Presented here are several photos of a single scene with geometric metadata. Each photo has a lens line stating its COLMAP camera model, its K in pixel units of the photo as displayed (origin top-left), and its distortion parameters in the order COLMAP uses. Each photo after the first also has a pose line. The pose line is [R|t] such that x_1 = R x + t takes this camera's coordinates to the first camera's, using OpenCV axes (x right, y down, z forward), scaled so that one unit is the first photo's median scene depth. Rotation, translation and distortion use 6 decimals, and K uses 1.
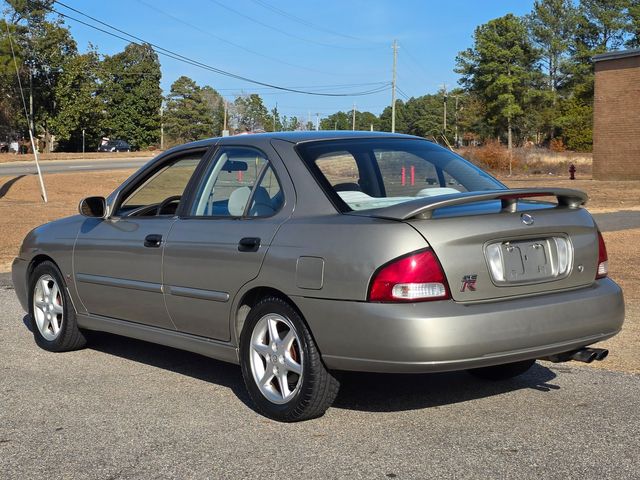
lens RADIAL K [[1190.6, 0, 348.3], [0, 1190.6, 214.3], [0, 0, 1]] dist [0.226980, -0.949227]
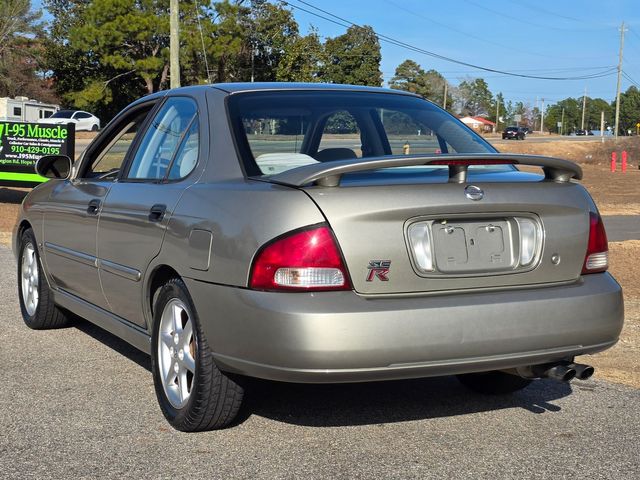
lens RADIAL K [[1190.6, 0, 348.3], [0, 1190.6, 214.3], [0, 0, 1]] dist [0.226980, -0.949227]
pose [[0.980822, 0.038928, -0.190979, 0.187138], [-0.036679, 0.999210, 0.015303, 0.008103], [0.191424, -0.008004, 0.981475, 0.195210]]
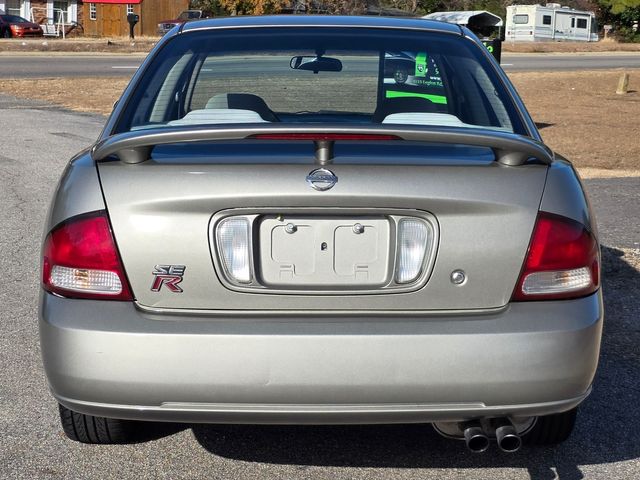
lens RADIAL K [[1321.8, 0, 320.0], [0, 1321.8, 240.0], [0, 0, 1]] dist [0.131435, -0.165863]
pose [[0.789302, 0.120011, -0.602163, 0.450609], [-0.060249, 0.991118, 0.118556, -0.034986], [0.611042, -0.057296, 0.789522, 0.437794]]
